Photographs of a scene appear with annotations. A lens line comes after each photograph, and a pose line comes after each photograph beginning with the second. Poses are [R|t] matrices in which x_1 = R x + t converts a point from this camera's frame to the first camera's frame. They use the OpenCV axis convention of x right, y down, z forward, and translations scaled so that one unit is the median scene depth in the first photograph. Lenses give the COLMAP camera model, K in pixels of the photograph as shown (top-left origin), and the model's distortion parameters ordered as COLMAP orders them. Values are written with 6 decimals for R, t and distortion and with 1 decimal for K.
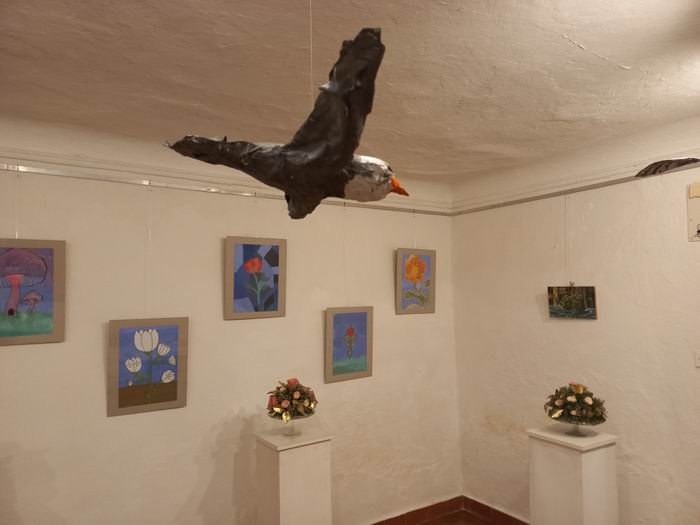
lens RADIAL K [[507.0, 0, 350.0], [0, 507.0, 268.3], [0, 0, 1]] dist [0.036274, -0.010061]
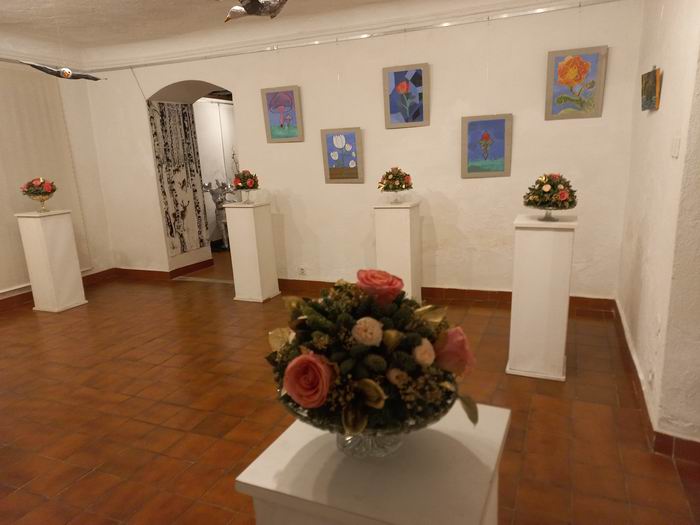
lens RADIAL K [[507.0, 0, 350.0], [0, 507.0, 268.3], [0, 0, 1]] dist [0.036274, -0.010061]
pose [[0.539789, 0.196709, -0.818494, 0.956369], [0.086897, 0.954099, 0.286607, 0.053287], [0.837303, -0.225833, 0.497919, 0.073023]]
